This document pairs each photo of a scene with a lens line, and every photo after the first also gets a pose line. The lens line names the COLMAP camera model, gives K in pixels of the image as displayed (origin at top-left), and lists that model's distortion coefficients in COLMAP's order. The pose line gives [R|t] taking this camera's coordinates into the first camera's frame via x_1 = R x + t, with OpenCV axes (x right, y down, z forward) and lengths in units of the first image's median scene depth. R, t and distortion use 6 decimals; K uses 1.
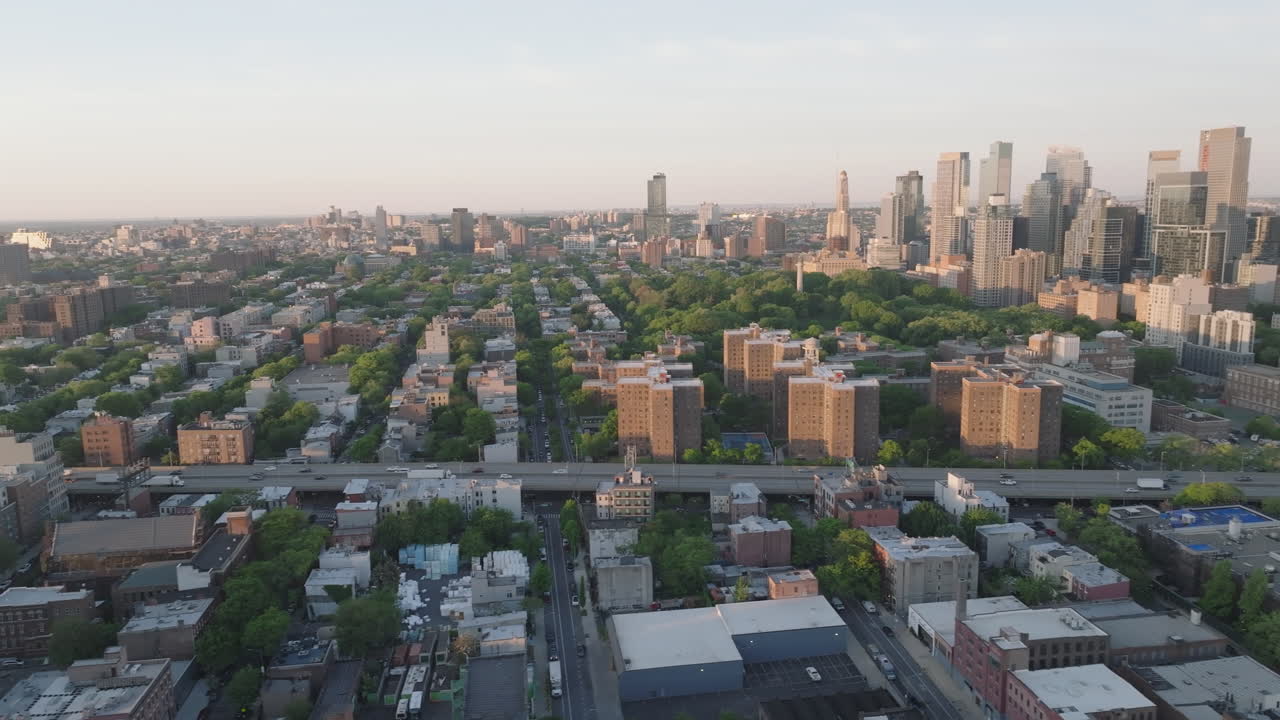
lens RADIAL K [[921.4, 0, 640.0], [0, 921.4, 360.0], [0, 0, 1]] dist [0.001274, 0.007468]
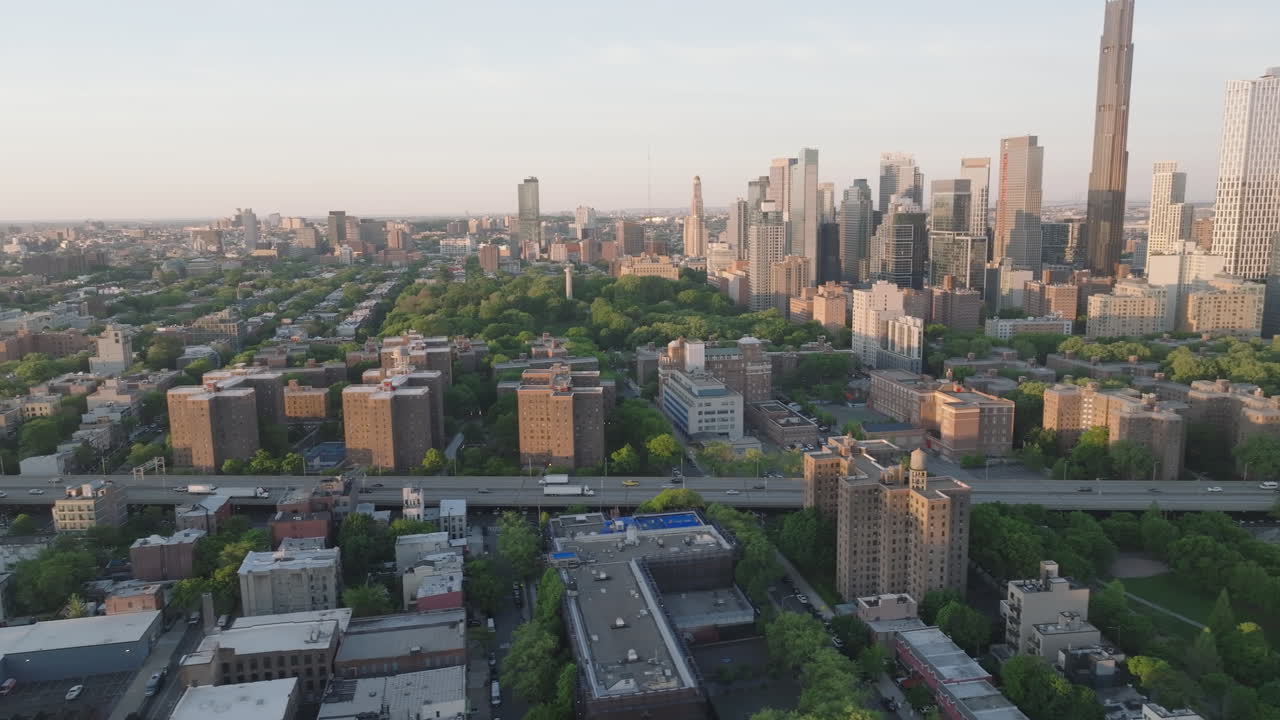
lens RADIAL K [[921.4, 0, 640.0], [0, 921.4, 360.0], [0, 0, 1]] dist [0.001274, 0.007468]
pose [[0.998885, -0.004170, 0.047024, 0.276409], [0.004312, 0.999986, -0.002927, -0.003269], [-0.047011, 0.003127, 0.998889, -0.005186]]
